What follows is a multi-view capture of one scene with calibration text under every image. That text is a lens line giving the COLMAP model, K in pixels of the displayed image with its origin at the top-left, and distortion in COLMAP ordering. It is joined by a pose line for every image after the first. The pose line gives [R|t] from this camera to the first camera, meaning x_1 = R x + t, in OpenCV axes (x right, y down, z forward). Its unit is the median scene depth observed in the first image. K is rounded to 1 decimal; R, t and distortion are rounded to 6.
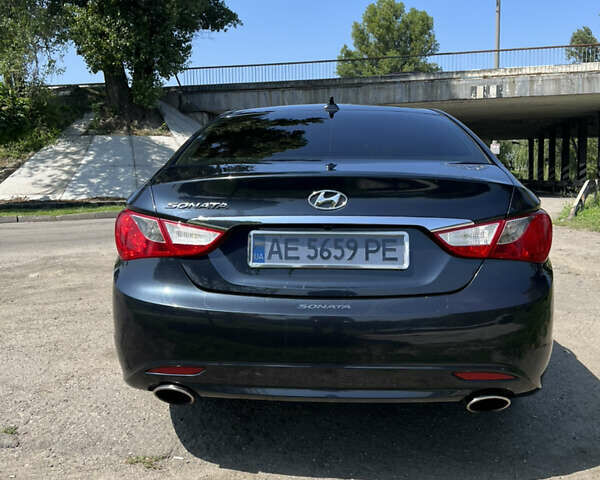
lens RADIAL K [[567.0, 0, 300.0], [0, 567.0, 240.0], [0, 0, 1]] dist [0.034909, -0.016924]
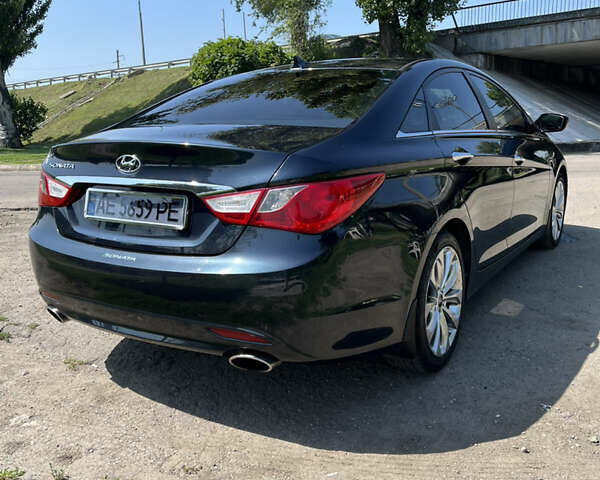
lens RADIAL K [[567.0, 0, 300.0], [0, 567.0, 240.0], [0, 0, 1]] dist [0.034909, -0.016924]
pose [[0.885310, 0.085161, -0.457137, 0.867977], [-0.042973, 0.993863, 0.101925, -0.049472], [0.463012, -0.070591, 0.883536, 0.142173]]
